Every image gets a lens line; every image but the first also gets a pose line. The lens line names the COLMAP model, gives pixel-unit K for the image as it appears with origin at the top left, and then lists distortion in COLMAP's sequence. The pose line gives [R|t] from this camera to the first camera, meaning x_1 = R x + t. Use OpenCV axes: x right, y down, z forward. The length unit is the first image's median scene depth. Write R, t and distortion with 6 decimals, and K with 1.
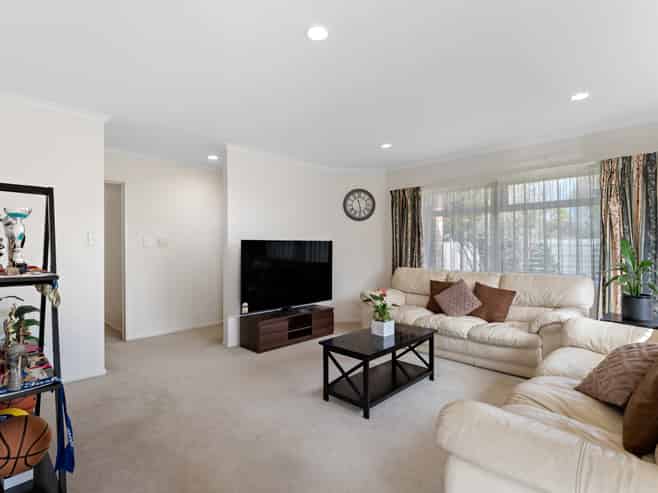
lens RADIAL K [[340.5, 0, 329.6], [0, 340.5, 250.0], [0, 0, 1]] dist [0.002145, -0.000051]
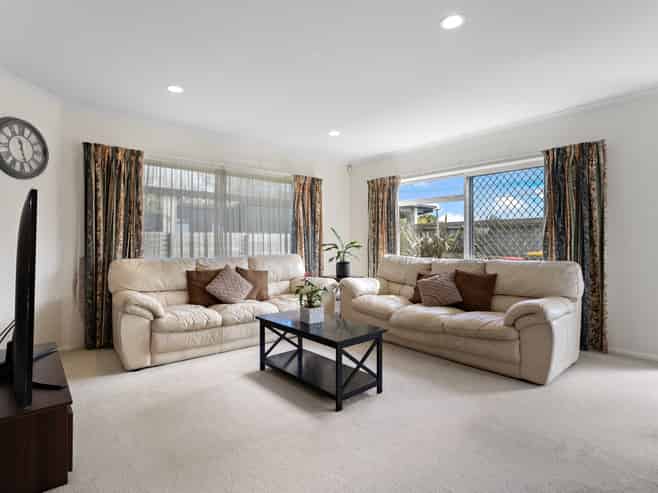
lens RADIAL K [[340.5, 0, 329.1], [0, 340.5, 242.1], [0, 0, 1]] dist [0.002145, -0.000051]
pose [[0.092743, 0.000297, 0.995690, -0.445263], [-0.003532, 0.999994, 0.000031, 0.015742], [-0.995684, -0.003519, 0.092744, 0.499617]]
